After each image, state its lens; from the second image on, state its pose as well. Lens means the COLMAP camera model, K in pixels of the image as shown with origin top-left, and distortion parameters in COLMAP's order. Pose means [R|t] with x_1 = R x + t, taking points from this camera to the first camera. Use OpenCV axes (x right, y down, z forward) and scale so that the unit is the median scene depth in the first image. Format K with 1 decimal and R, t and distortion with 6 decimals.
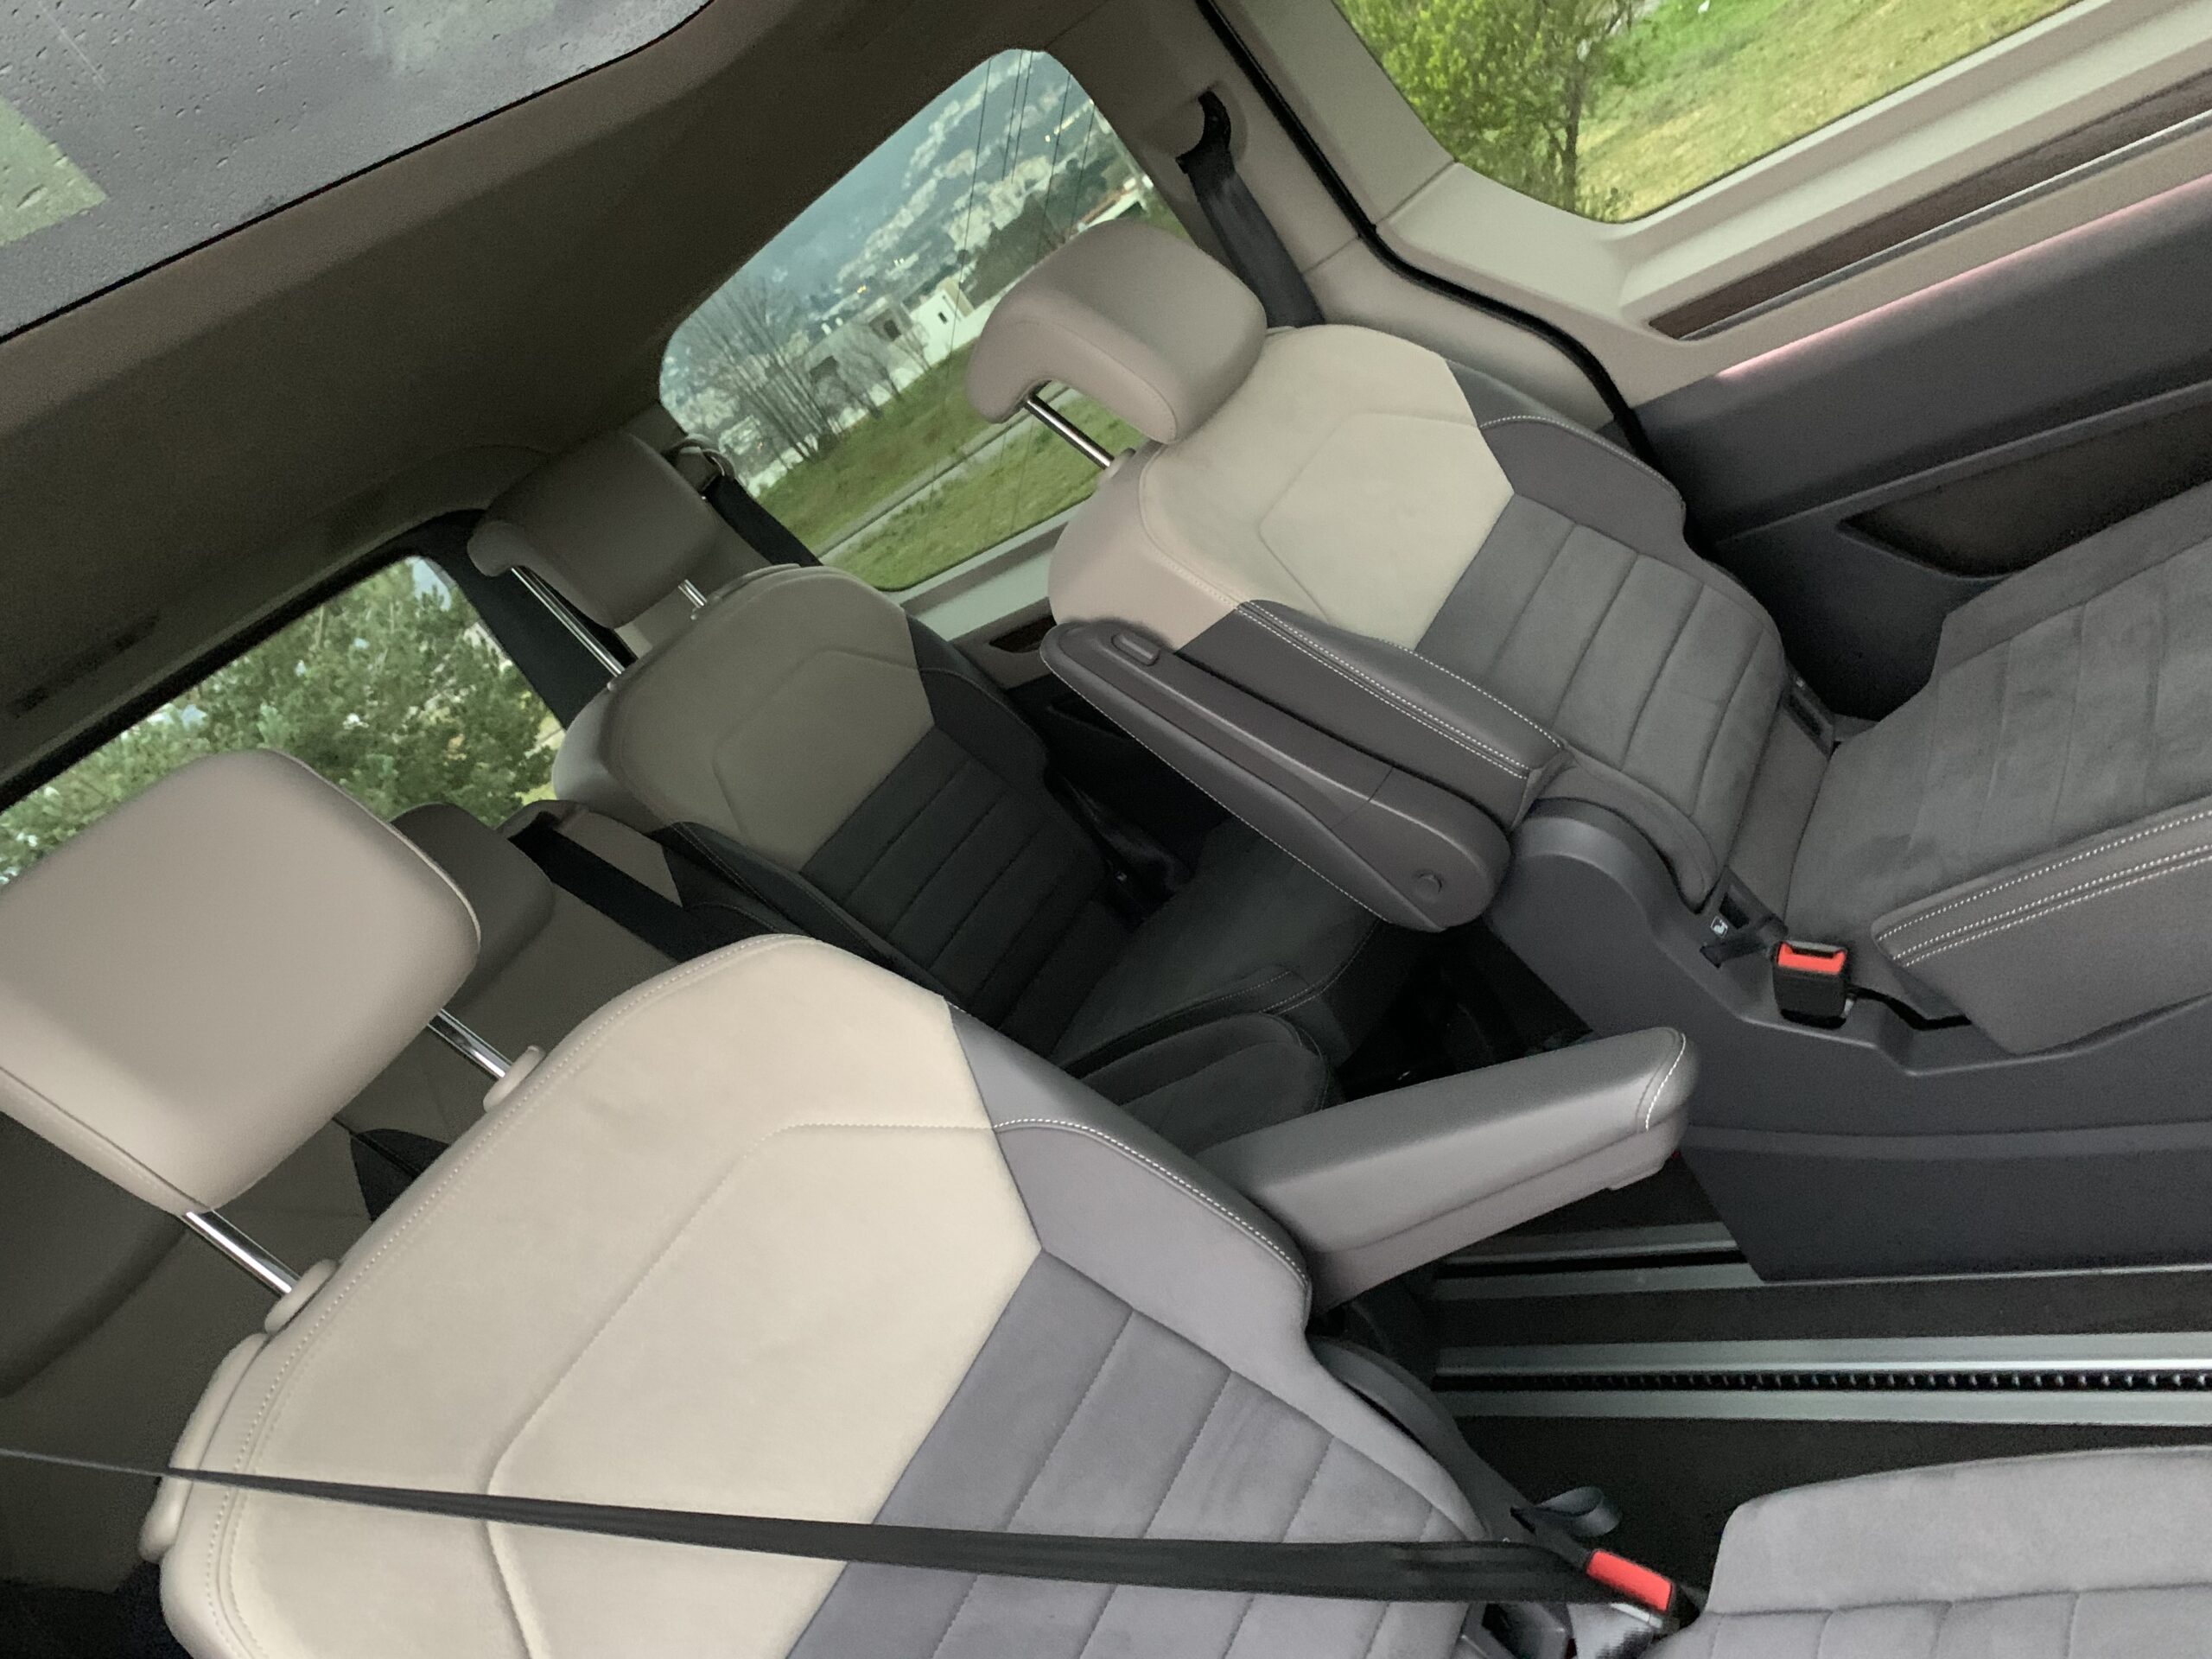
lens RADIAL K [[1708.3, 0, 1098.4], [0, 1708.3, 852.4], [0, 0, 1]] dist [0.003090, -0.003694]
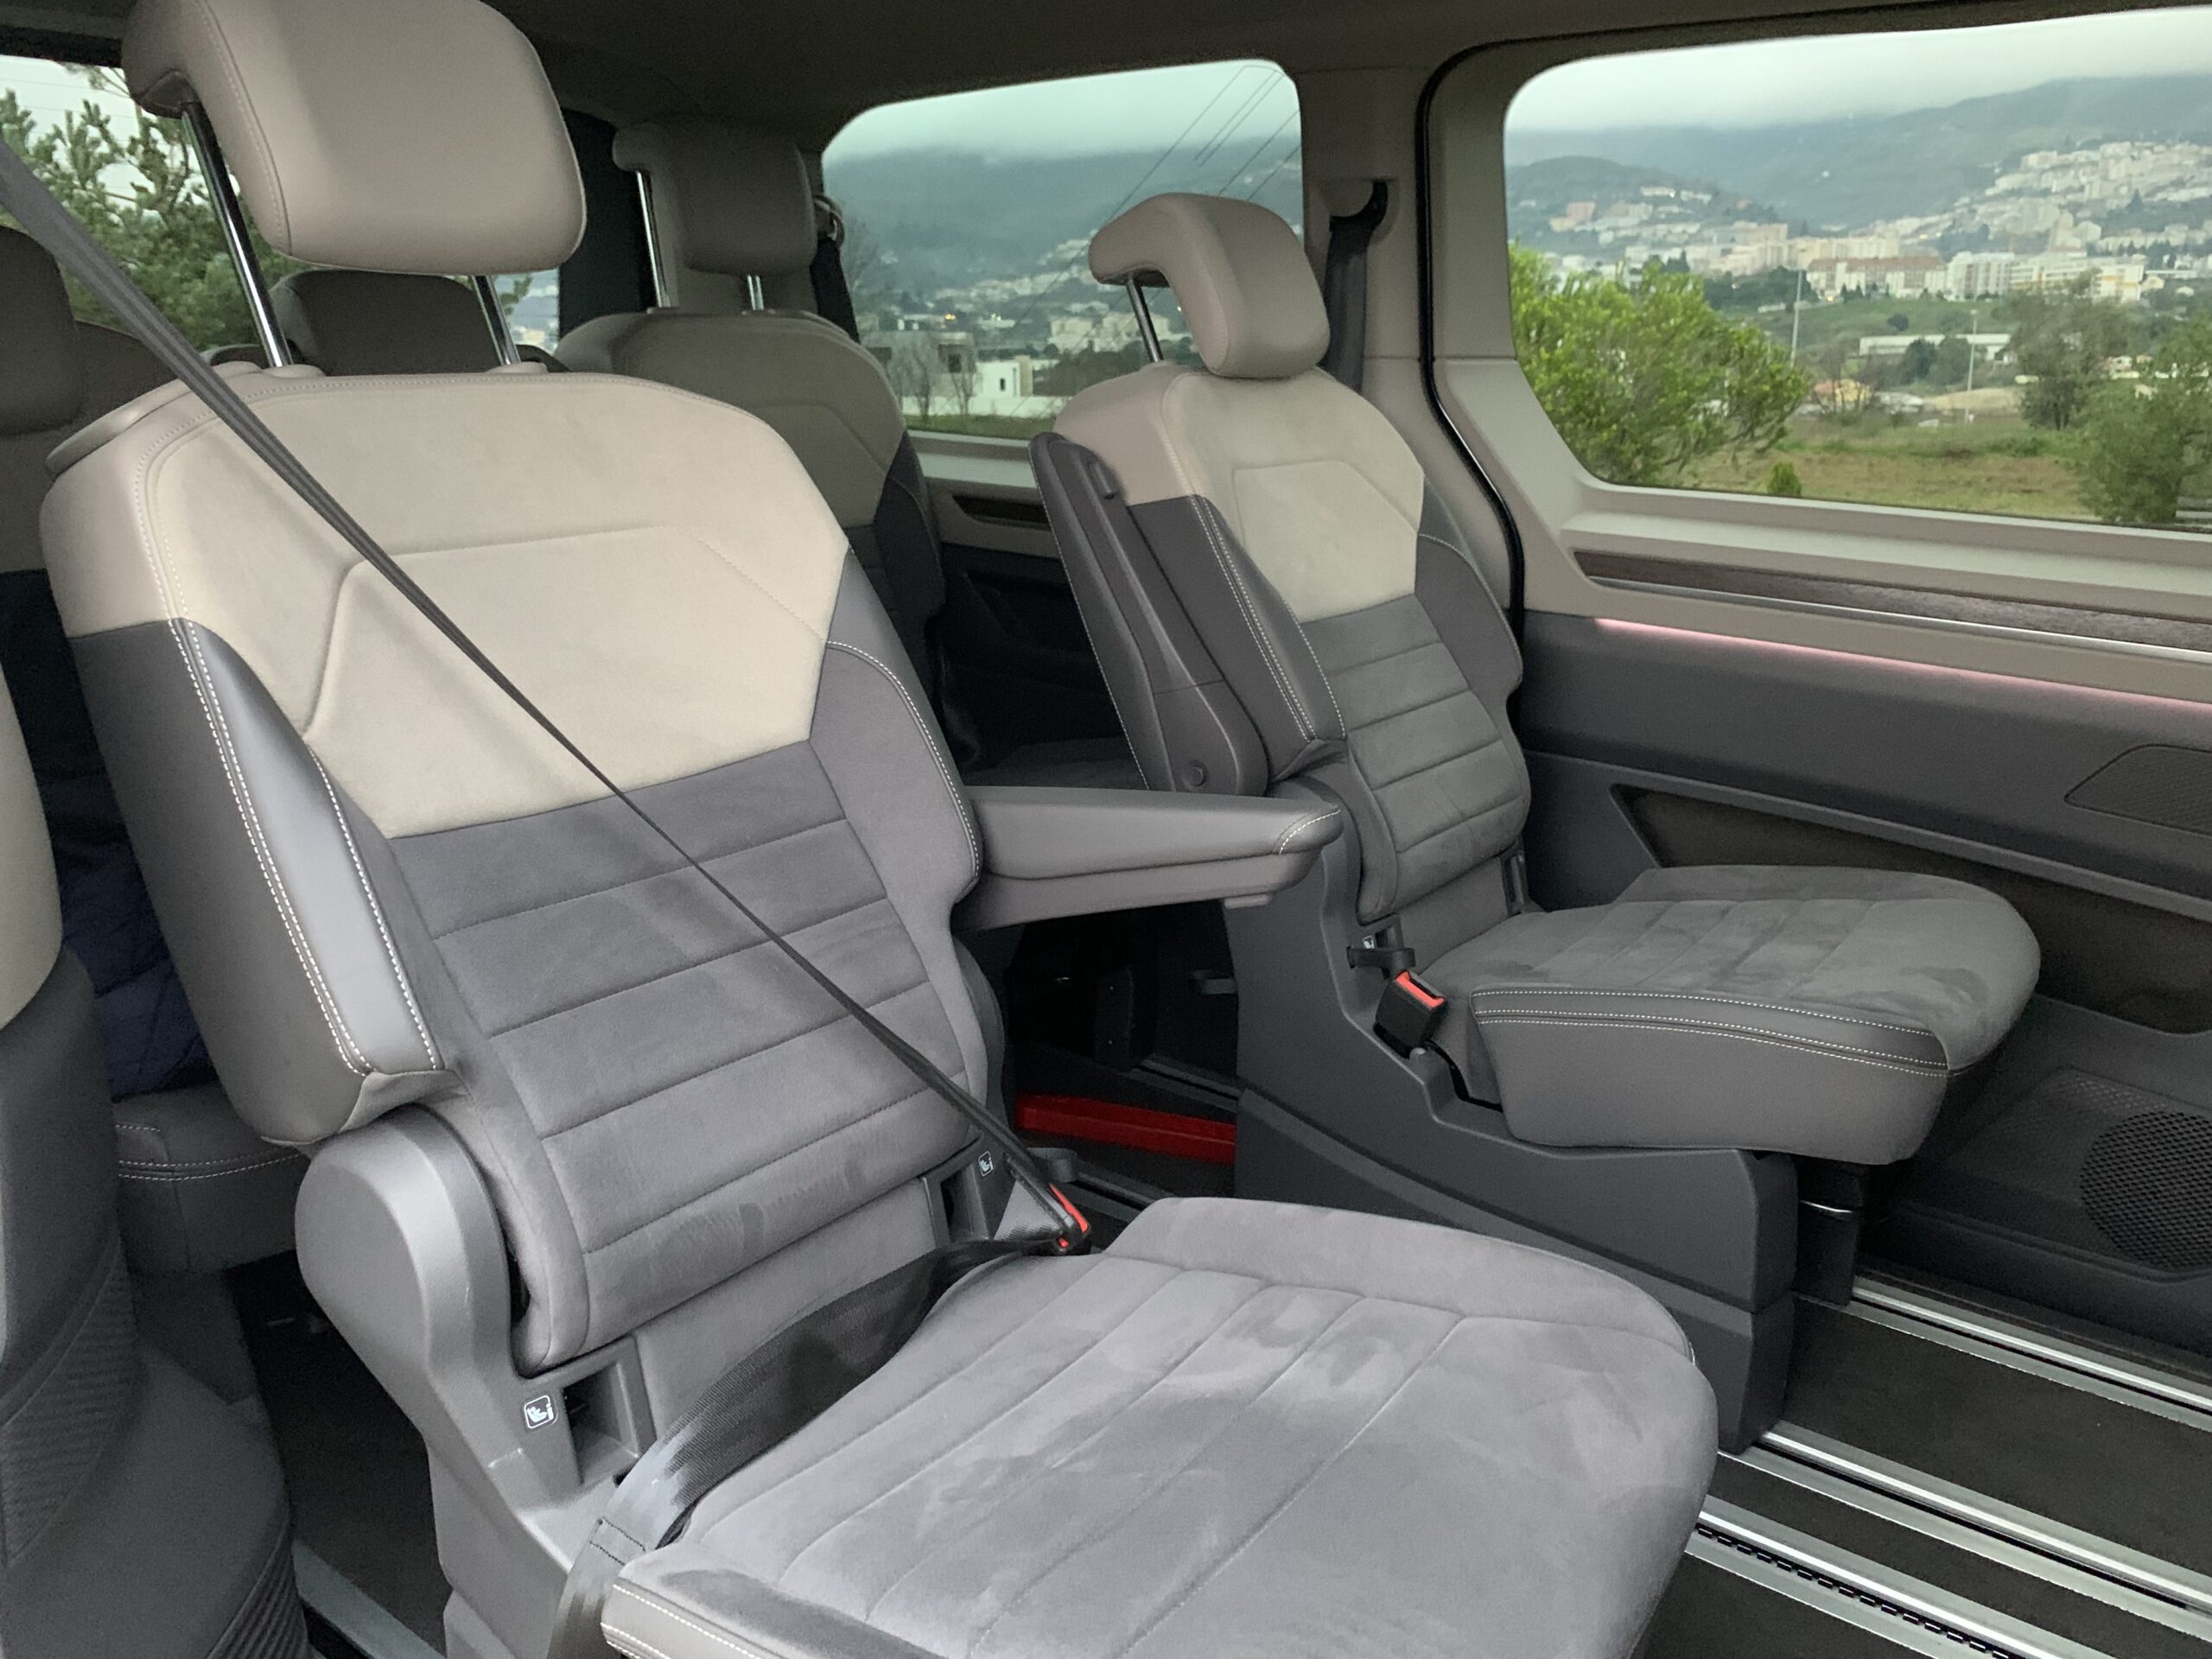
lens RADIAL K [[1704.0, 0, 1106.0], [0, 1704.0, 829.5], [0, 0, 1]] dist [0.059107, -0.001434]
pose [[0.822932, 0.558309, 0.105230, 0.028945], [-0.545574, 0.828256, -0.127835, 0.189285], [-0.158529, 0.047789, 0.986197, -0.140703]]
